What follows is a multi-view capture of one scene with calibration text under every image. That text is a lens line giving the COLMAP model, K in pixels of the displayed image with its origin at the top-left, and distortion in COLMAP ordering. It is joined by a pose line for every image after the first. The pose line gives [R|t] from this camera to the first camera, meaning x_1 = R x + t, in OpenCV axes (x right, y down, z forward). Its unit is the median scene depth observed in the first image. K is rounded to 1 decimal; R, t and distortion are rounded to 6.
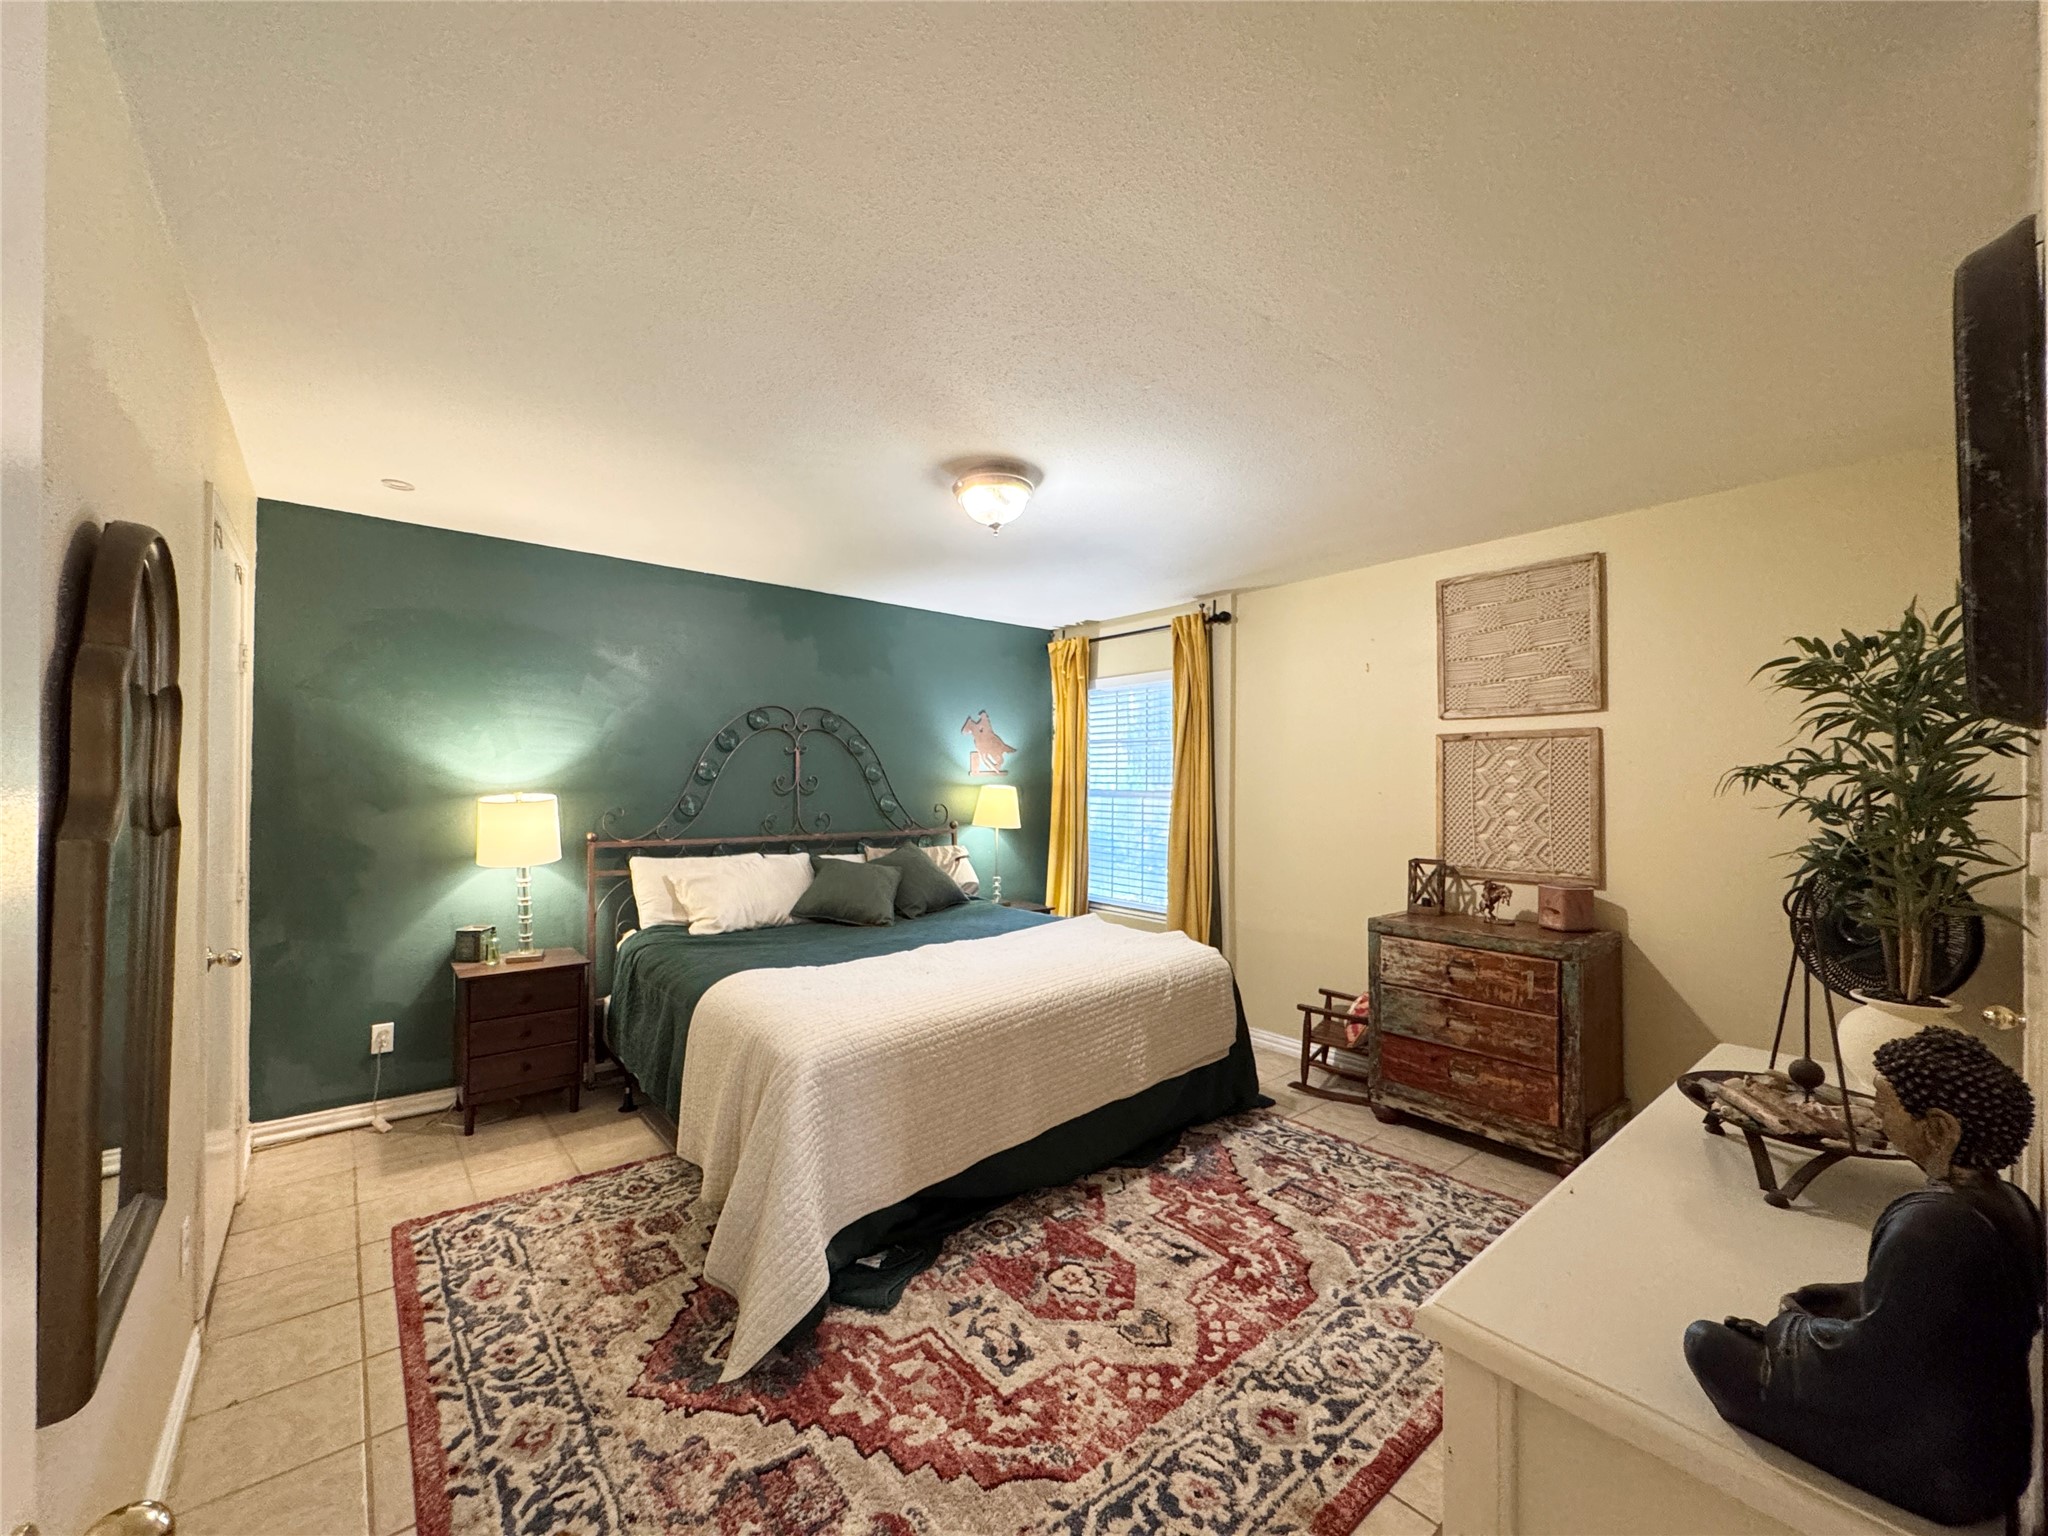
lens RADIAL K [[821.3, 0, 1023.2], [0, 821.3, 770.5], [0, 0, 1]] dist [-0.004211, 0.000700]
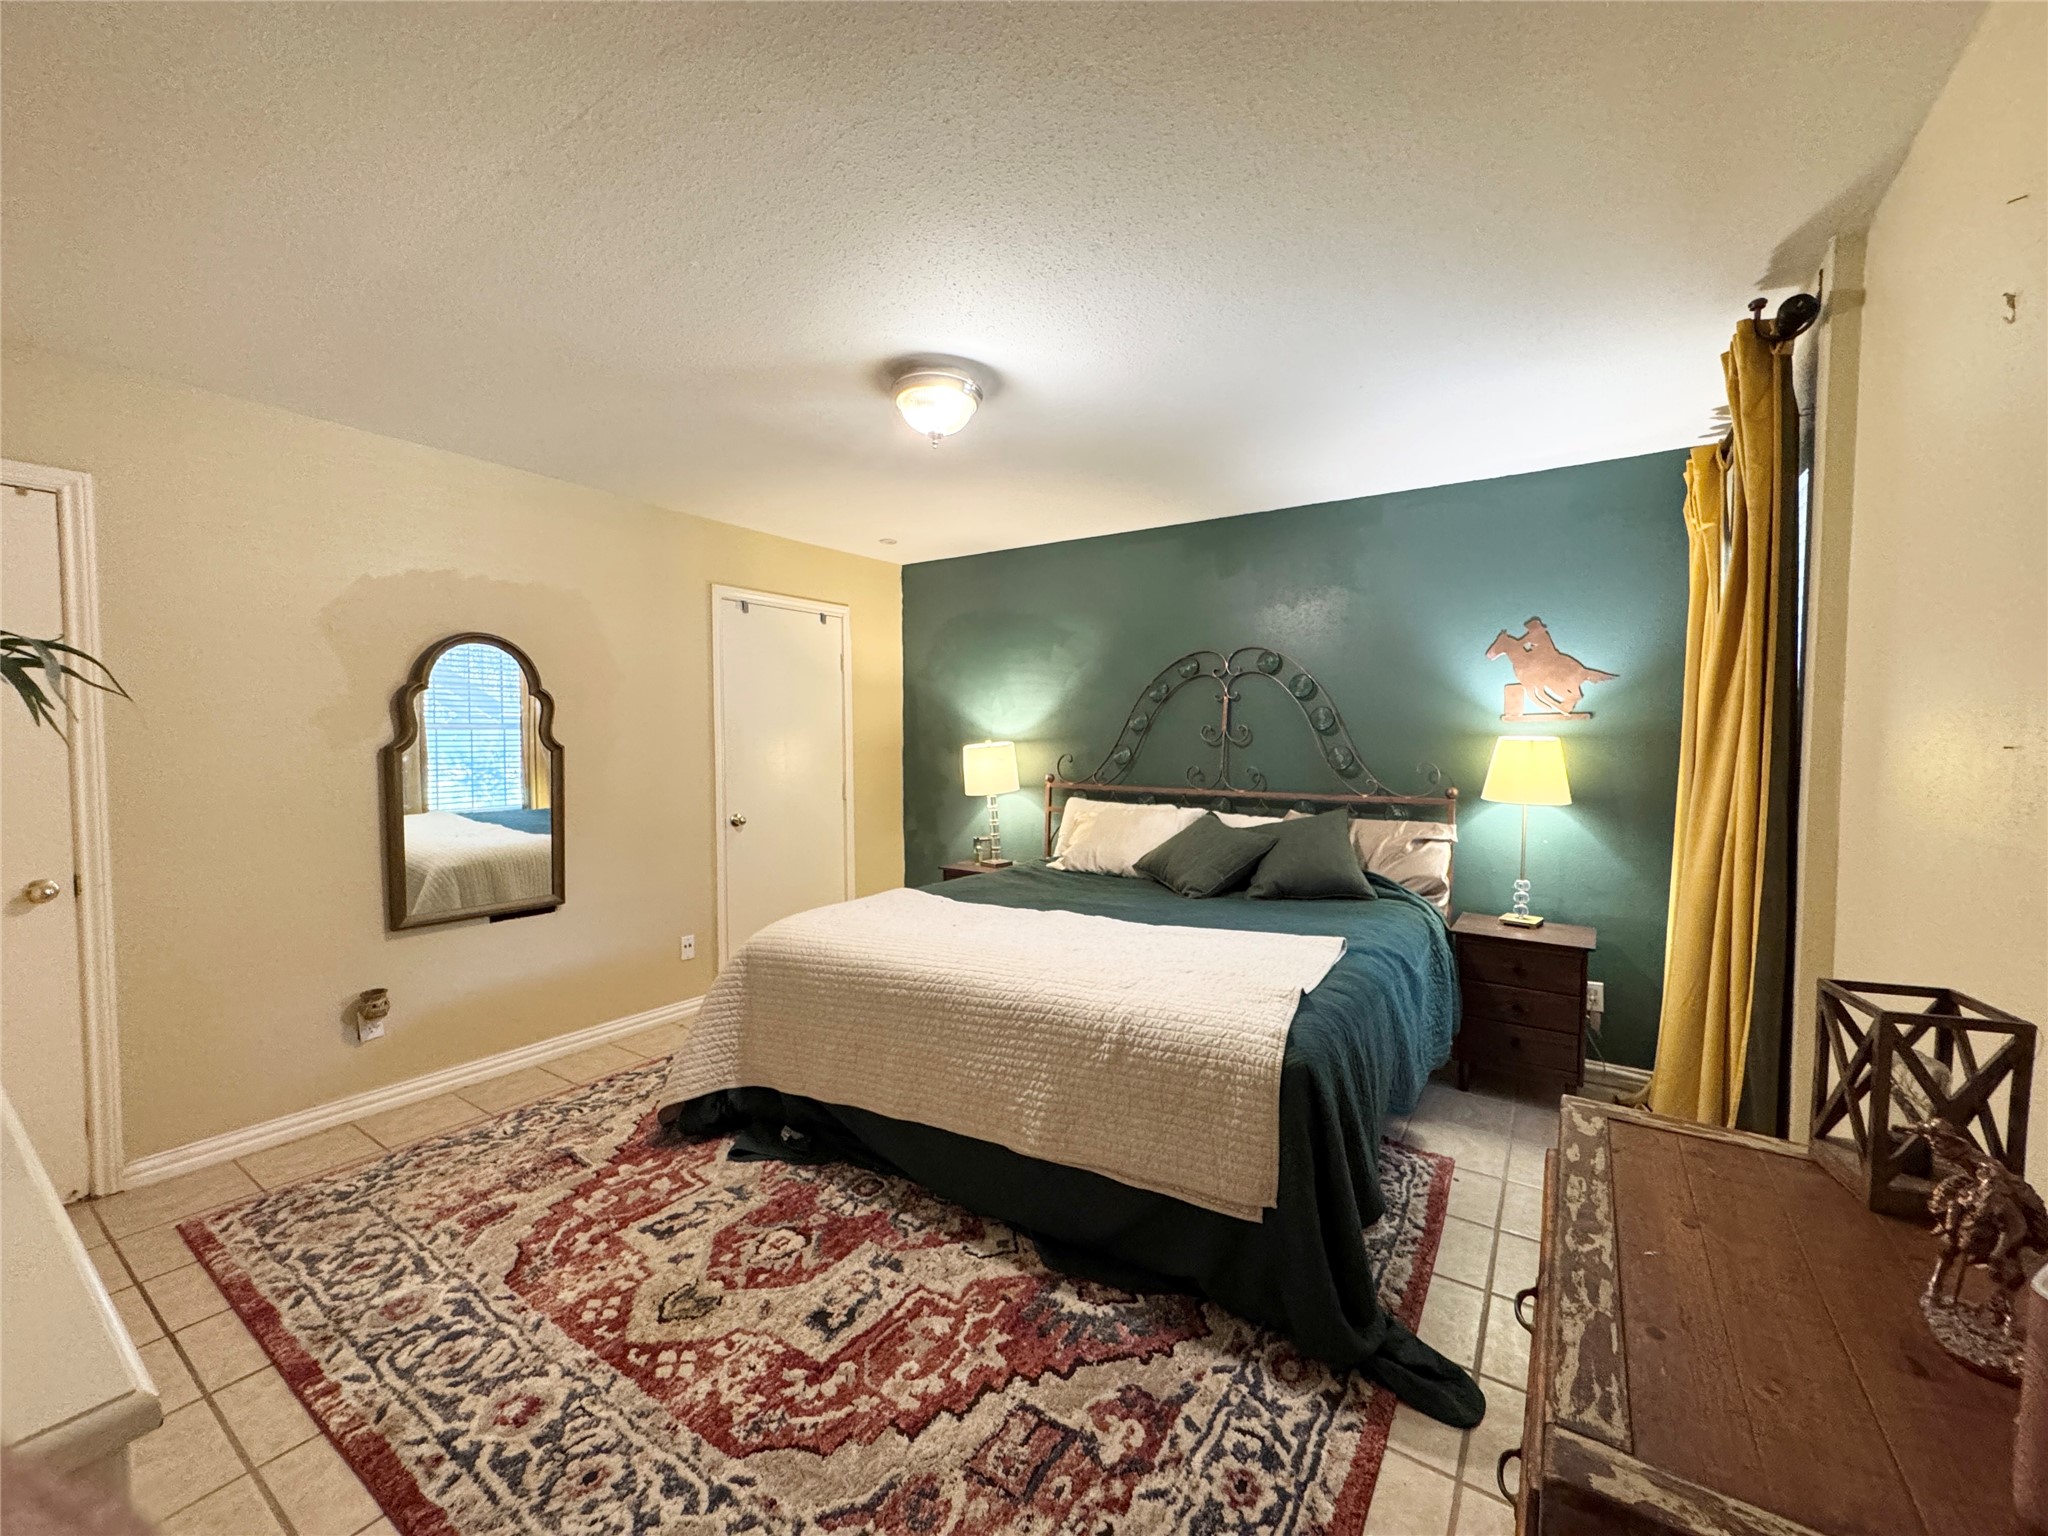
lens RADIAL K [[821.3, 0, 1022.1], [0, 821.3, 770.1], [0, 0, 1]] dist [-0.004211, 0.000700]
pose [[0.280157, 0.034979, -0.959317, 1.006230], [0.011899, 0.999133, 0.039905, 0.031667], [0.959881, -0.022595, 0.279497, 0.985981]]
